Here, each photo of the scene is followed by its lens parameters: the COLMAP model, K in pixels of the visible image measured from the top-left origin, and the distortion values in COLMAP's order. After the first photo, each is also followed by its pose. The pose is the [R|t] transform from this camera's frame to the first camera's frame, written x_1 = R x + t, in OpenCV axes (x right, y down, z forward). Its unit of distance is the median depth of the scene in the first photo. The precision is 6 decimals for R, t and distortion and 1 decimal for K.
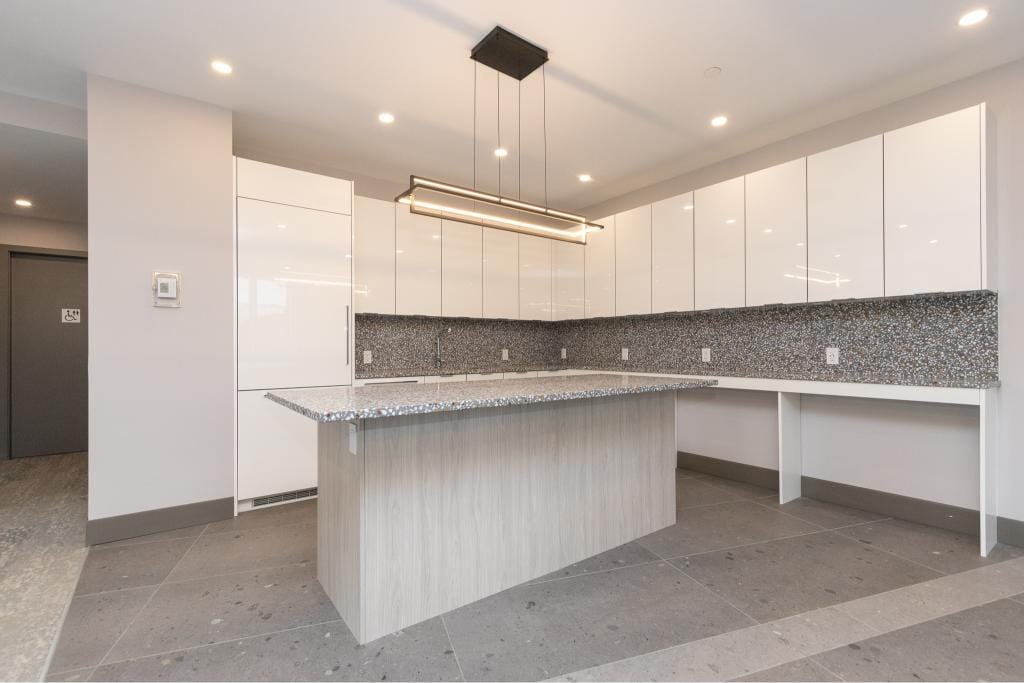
lens RADIAL K [[465.9, 0, 510.8], [0, 465.9, 345.5], [0, 0, 1]] dist [0.002529, 0.000427]
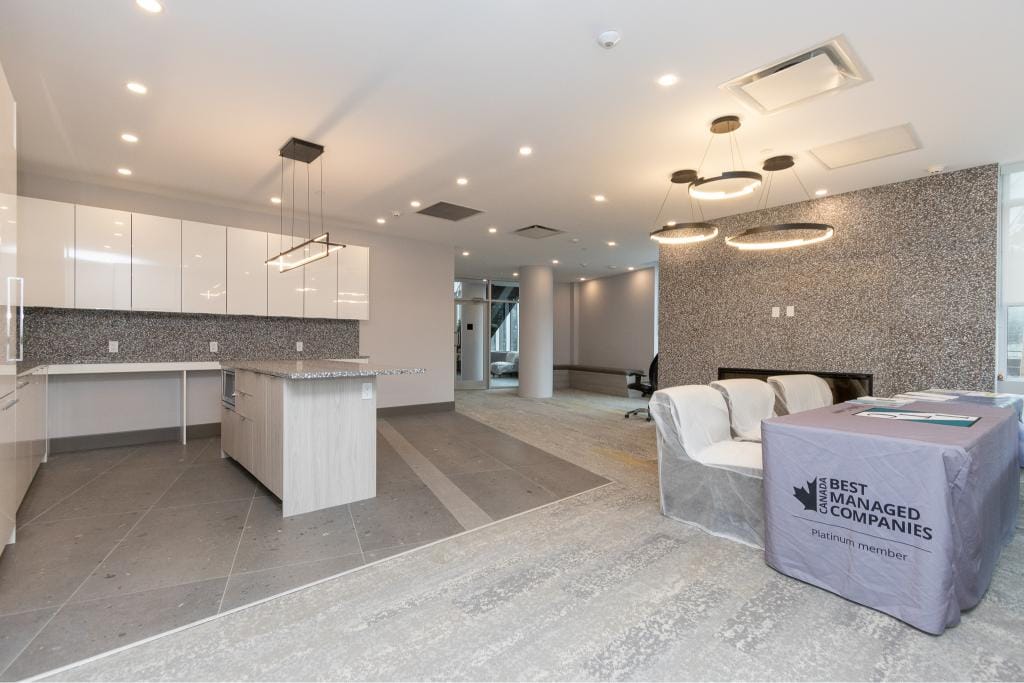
lens RADIAL K [[465.9, 0, 512.4], [0, 465.9, 344.0], [0, 0, 1]] dist [0.002529, 0.000427]
pose [[-0.099970, 0.003901, 0.994983, -1.022987], [-0.007974, 0.999957, -0.004721, 0.011753], [-0.994958, -0.008406, -0.099935, 0.289264]]
